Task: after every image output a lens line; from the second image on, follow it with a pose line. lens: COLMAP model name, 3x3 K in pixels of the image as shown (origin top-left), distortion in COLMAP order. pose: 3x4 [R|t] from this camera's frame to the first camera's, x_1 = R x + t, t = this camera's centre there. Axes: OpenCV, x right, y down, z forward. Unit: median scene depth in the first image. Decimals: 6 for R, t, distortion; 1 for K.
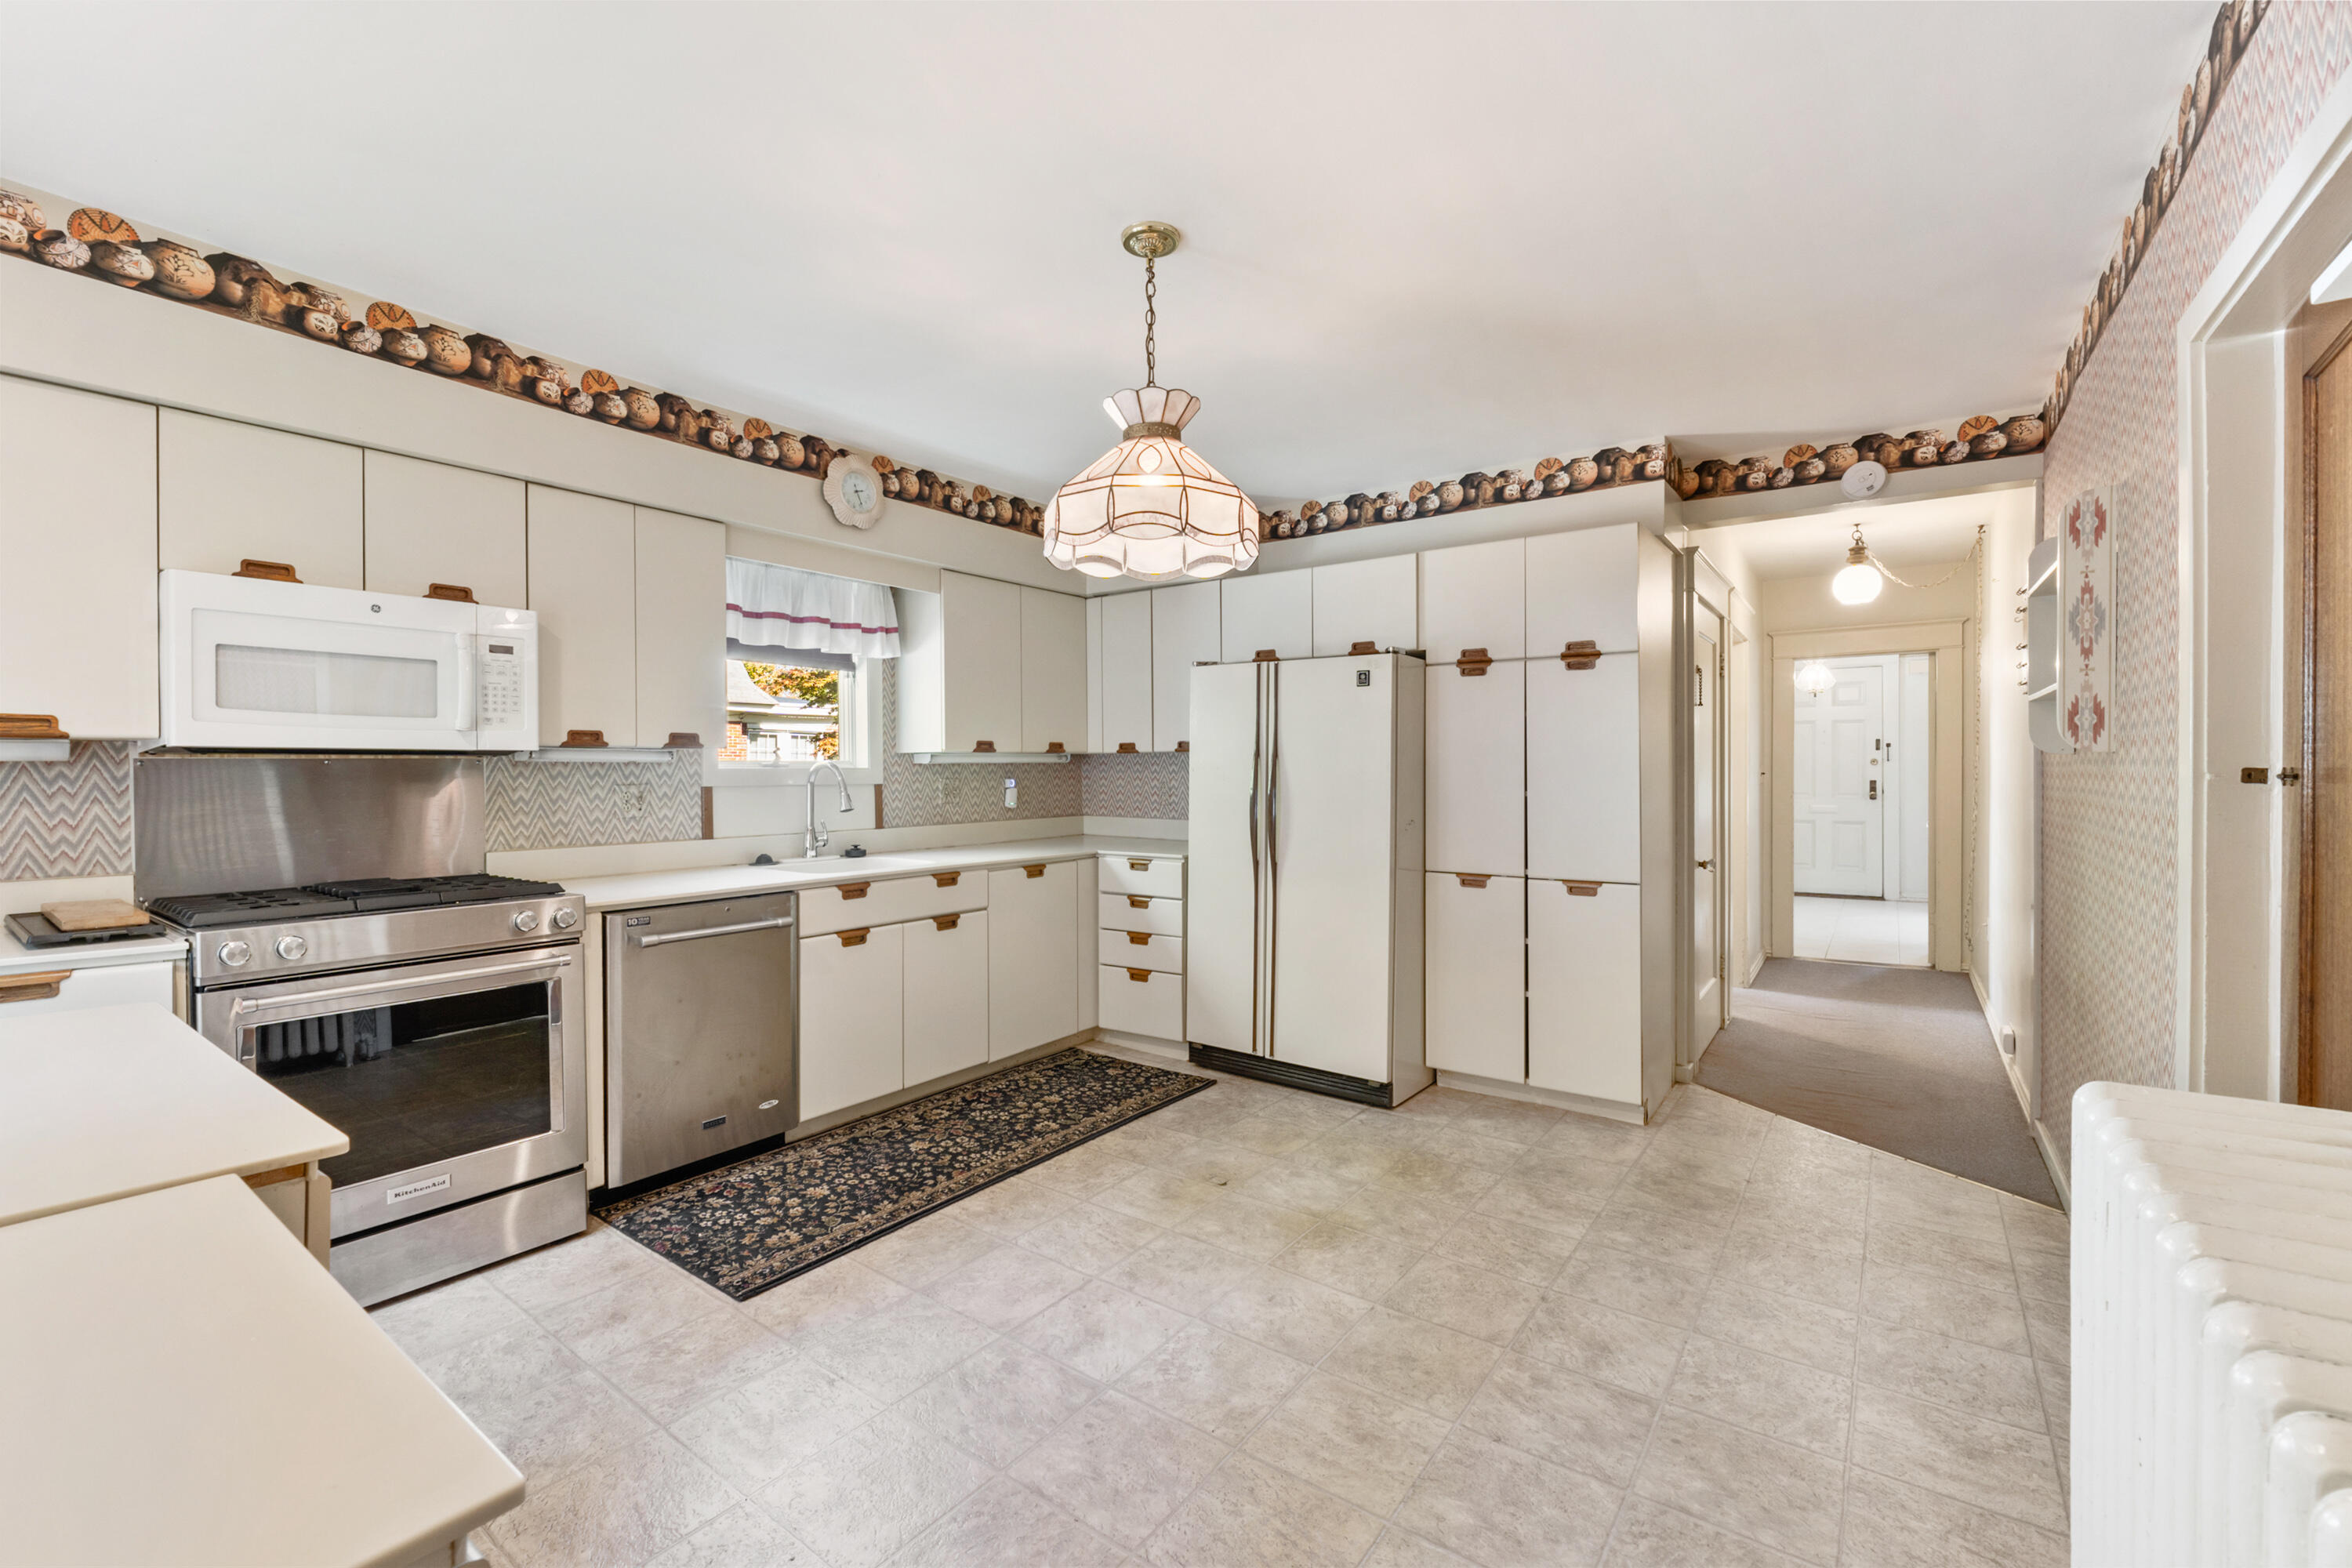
lens RADIAL K [[1002.9, 0, 1161.0], [0, 1002.9, 776.8], [0, 0, 1]] dist [0.009241, -0.002985]
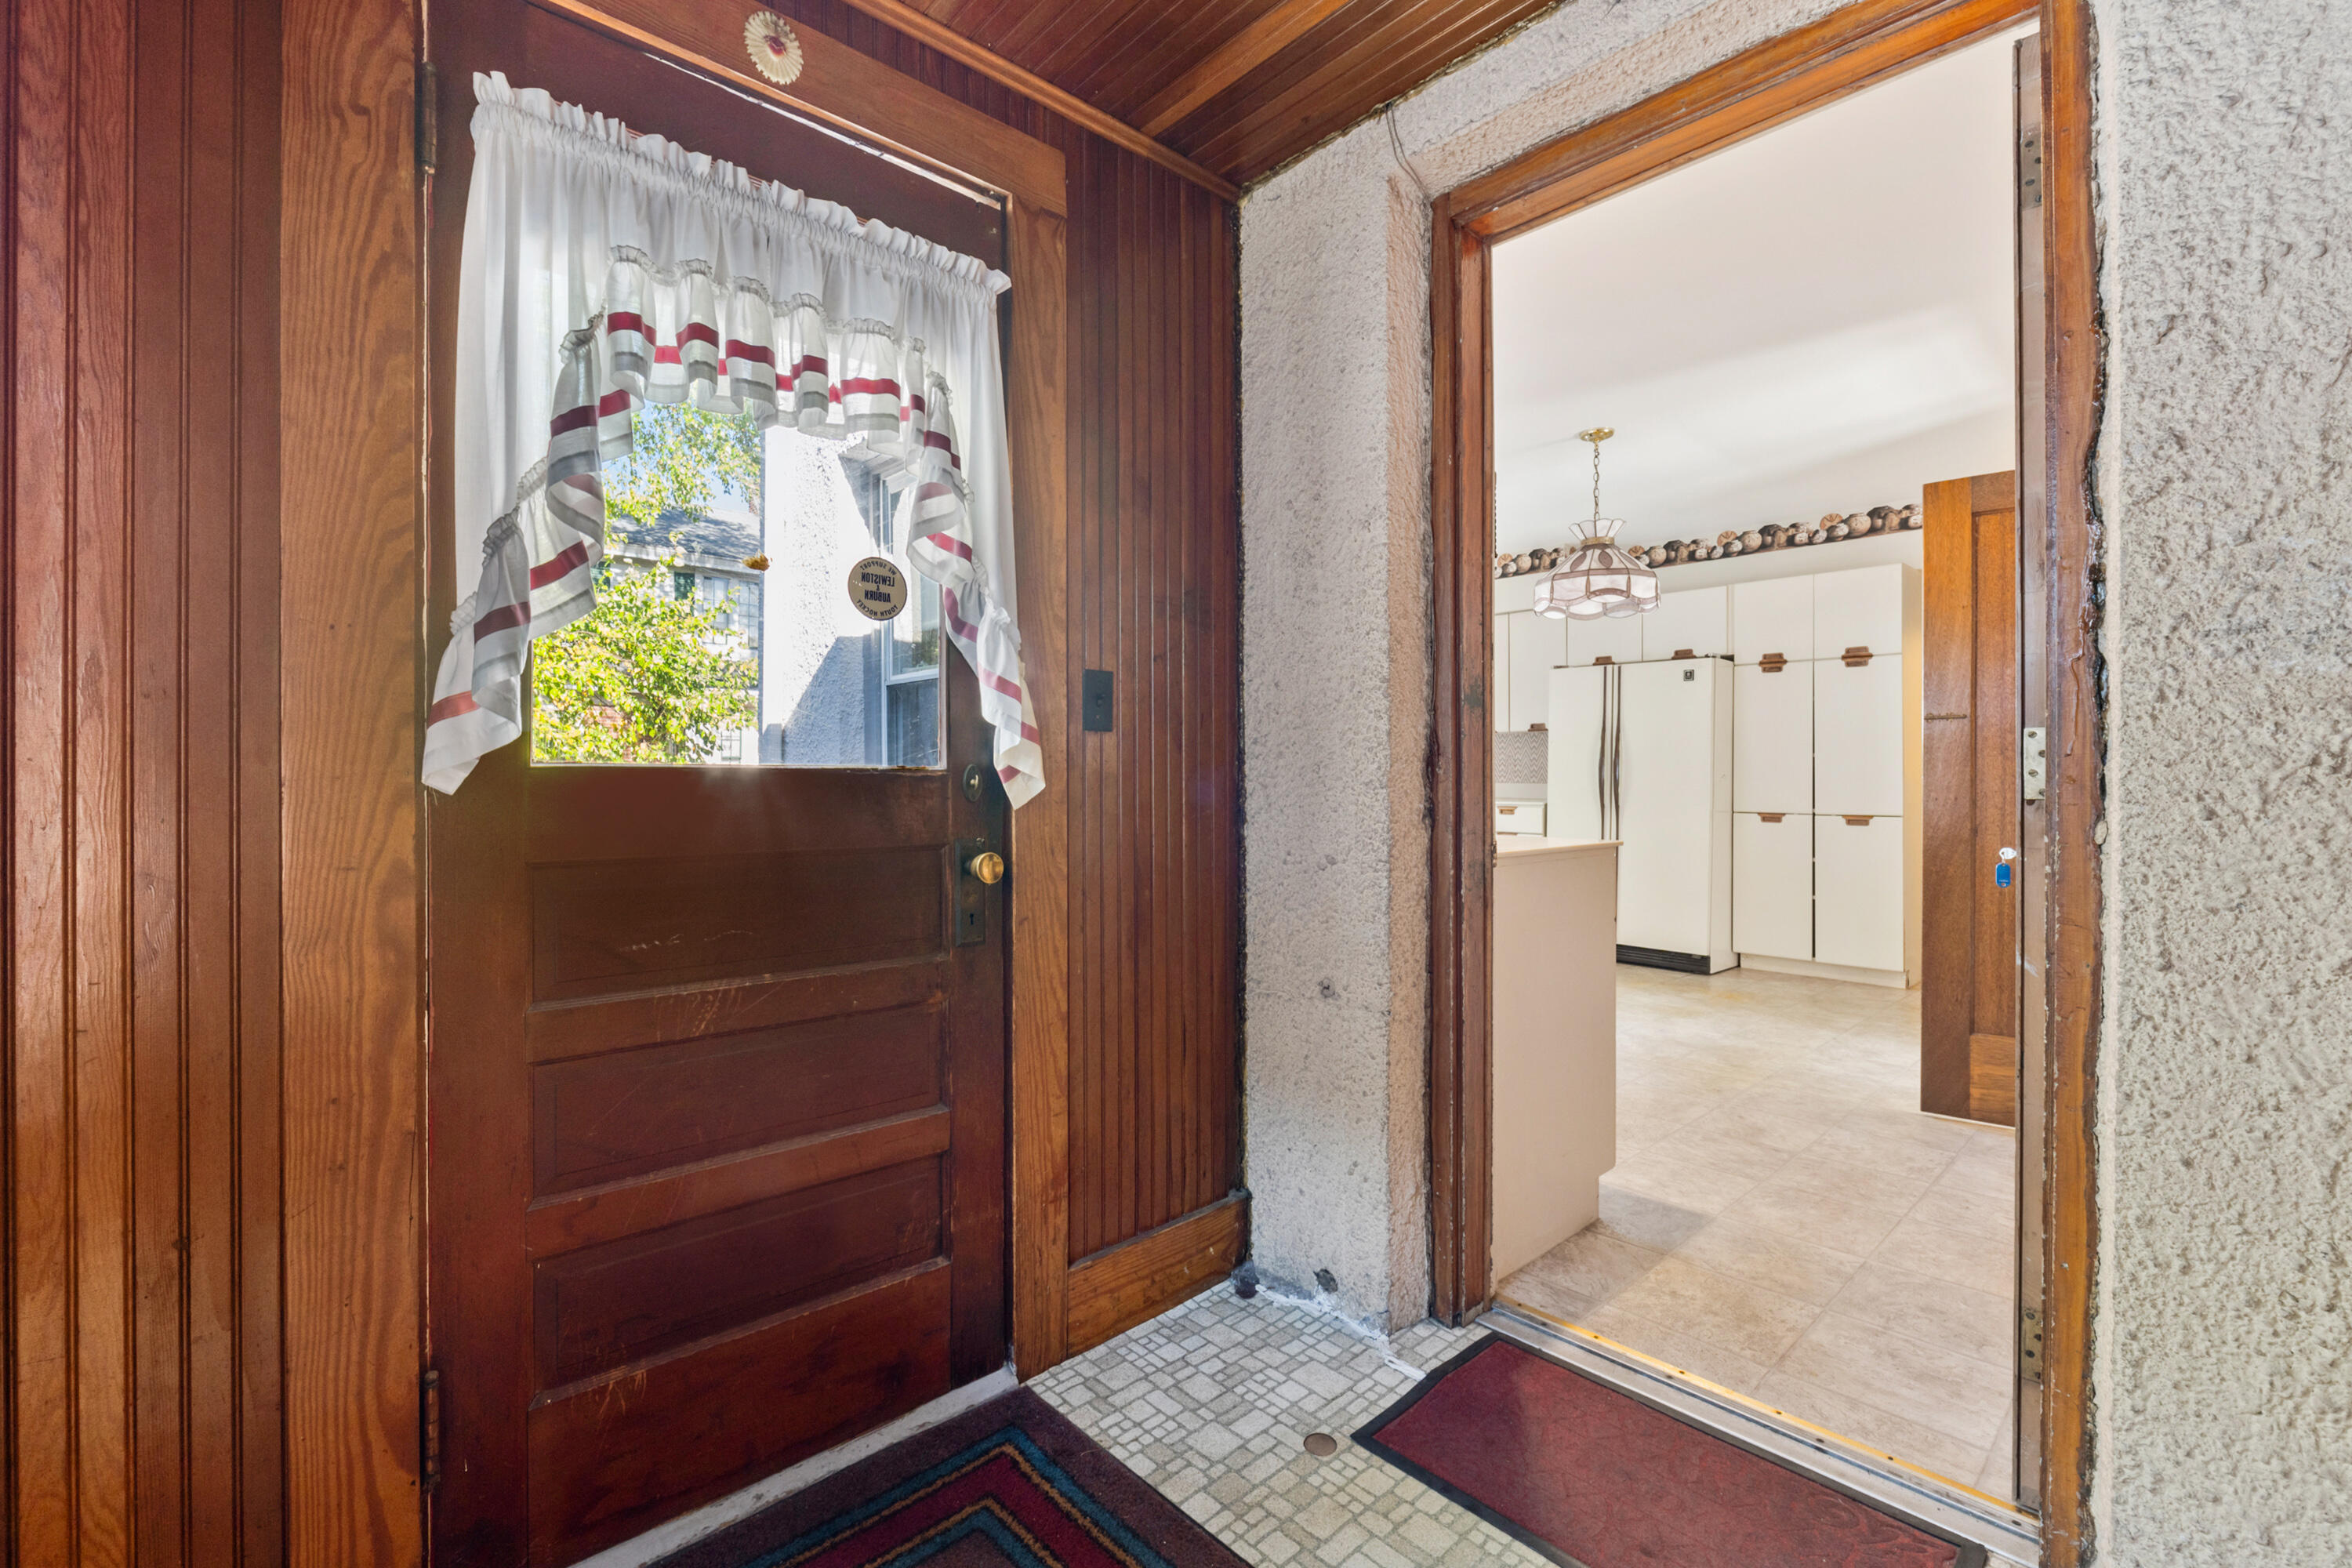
lens RADIAL K [[1002.9, 0, 1182.9], [0, 1002.9, 785.5], [0, 0, 1]] dist [0.009241, -0.002985]
pose [[0.983454, 0.001870, -0.181147, -0.288330], [-0.001115, 0.999990, 0.004273, 0.062179], [0.181153, -0.004000, 0.983447, -0.630923]]
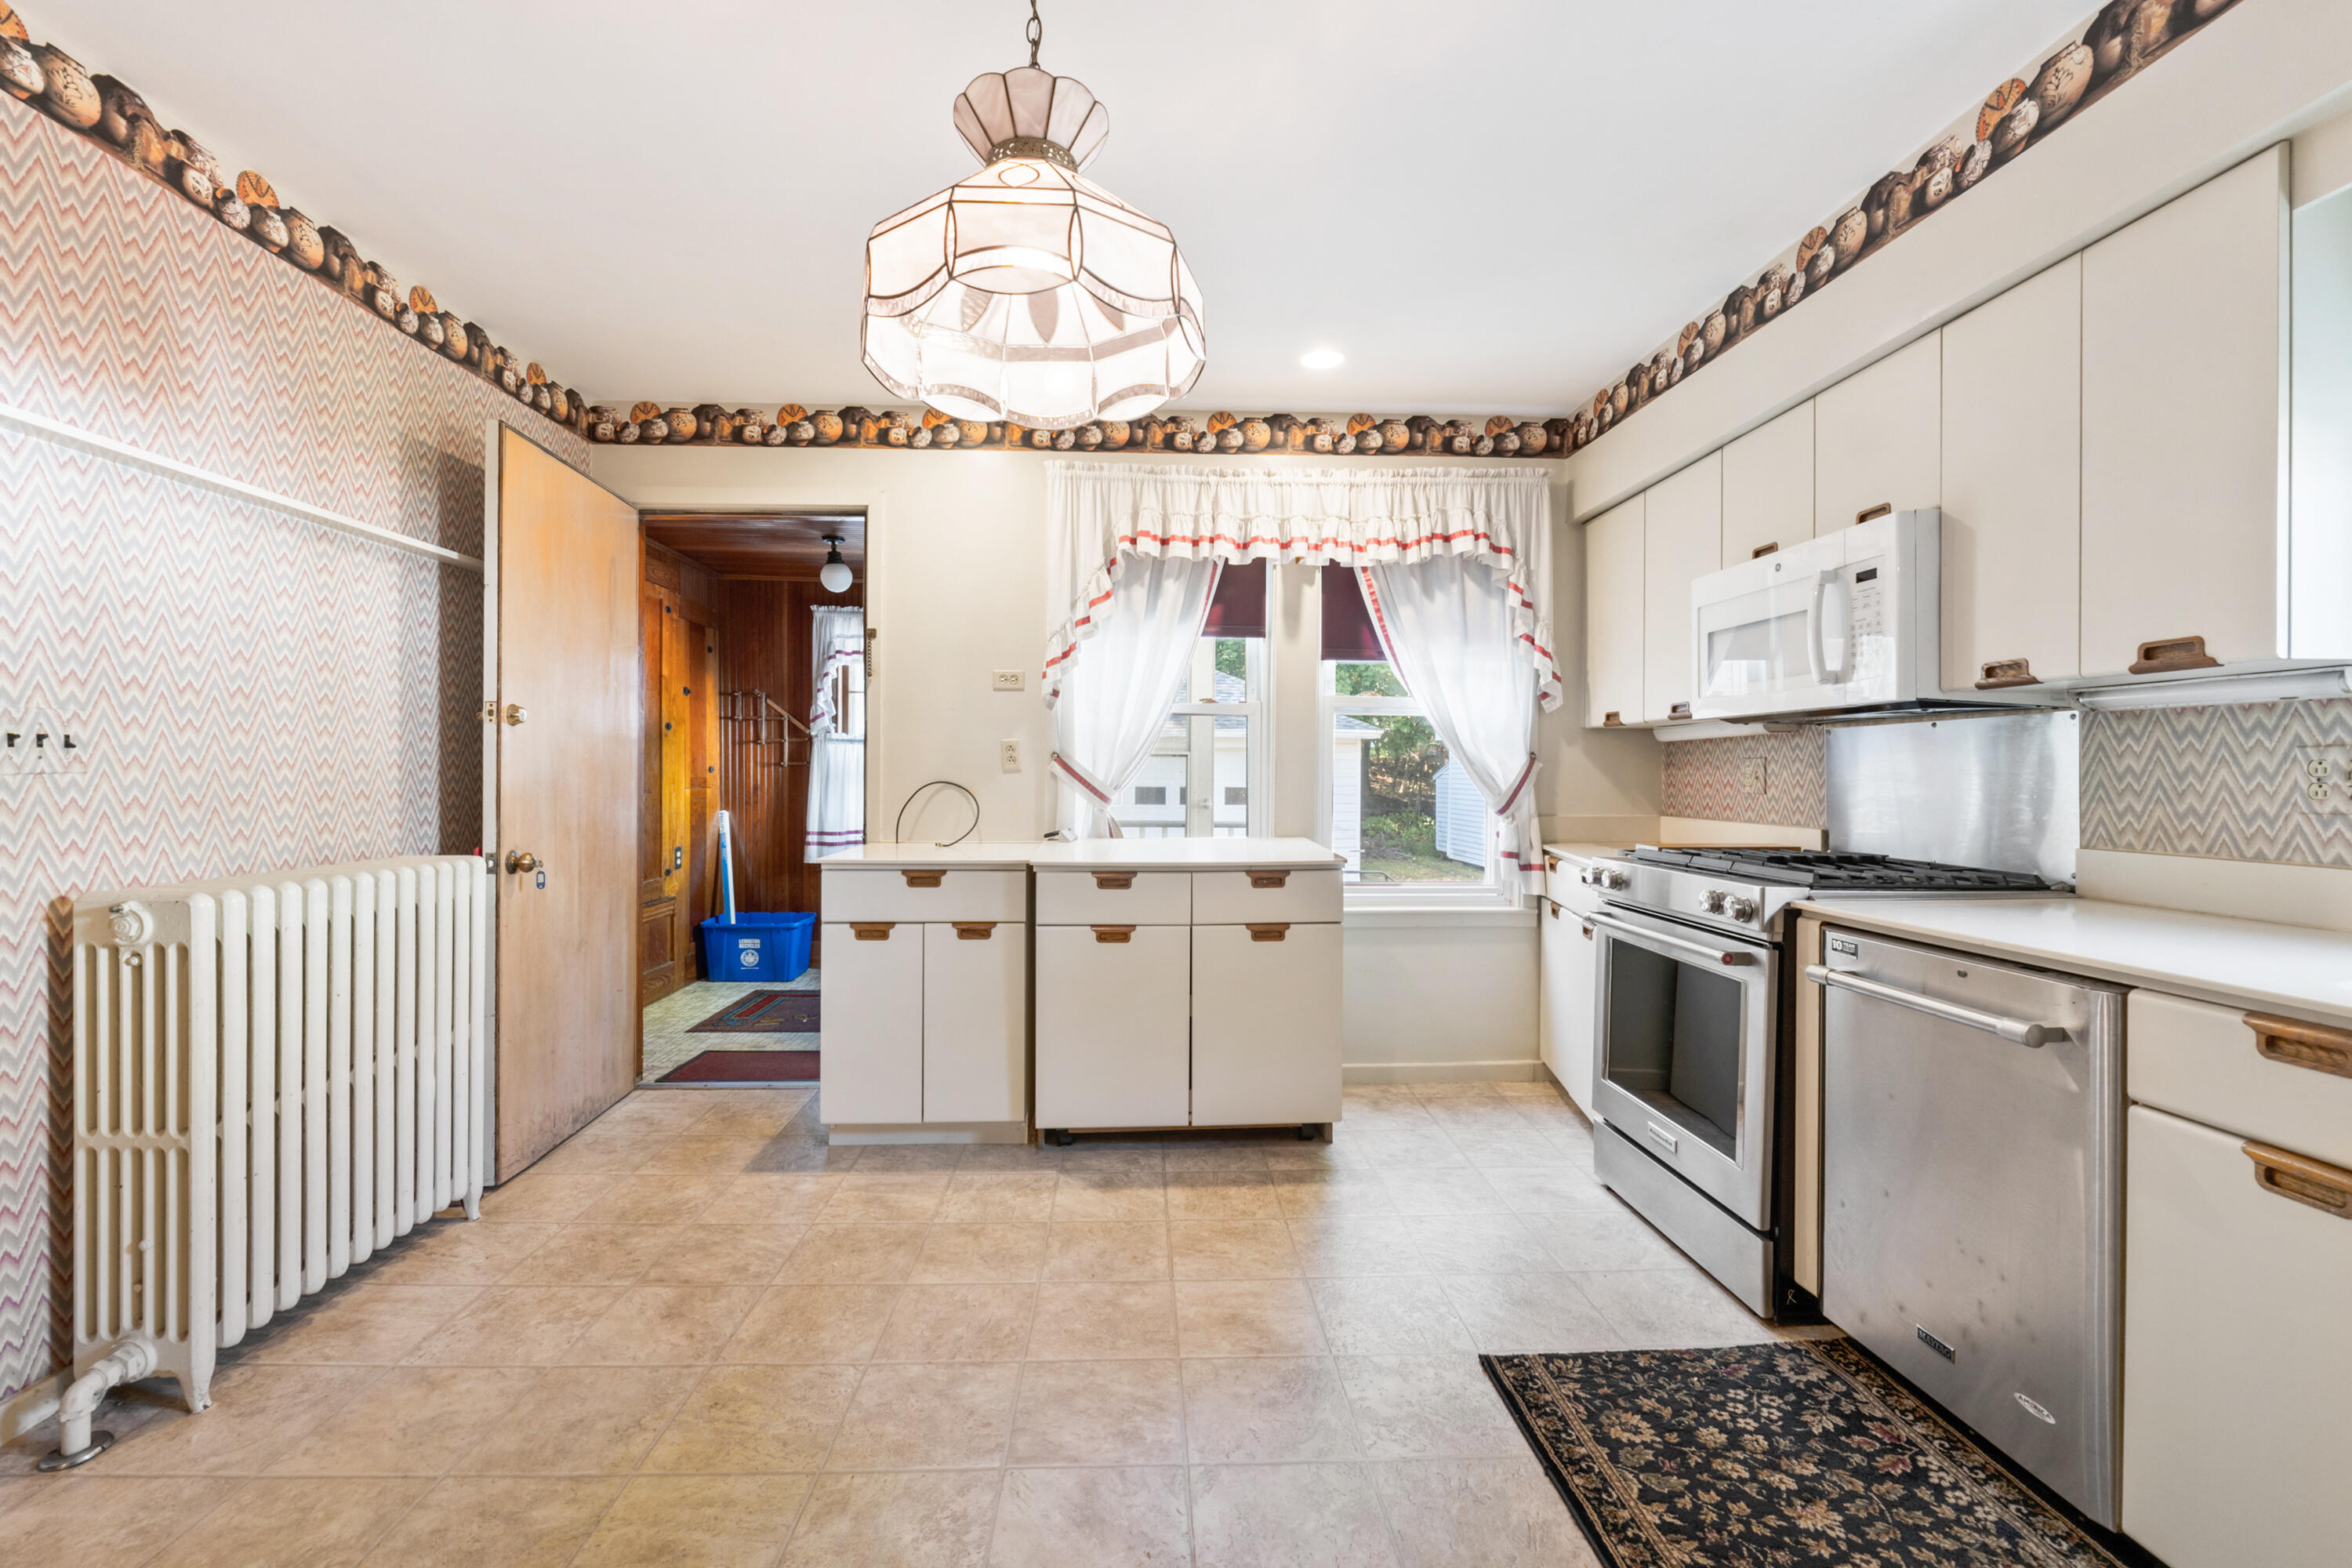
lens RADIAL K [[1002.9, 0, 1171.0], [0, 1002.9, 779.6], [0, 0, 1]] dist [0.009241, -0.002985]
pose [[-0.777700, 0.004477, -0.628619, 0.229181], [-0.004073, 0.999918, 0.012160, 0.022196], [0.628622, 0.012017, -0.777618, 1.105965]]
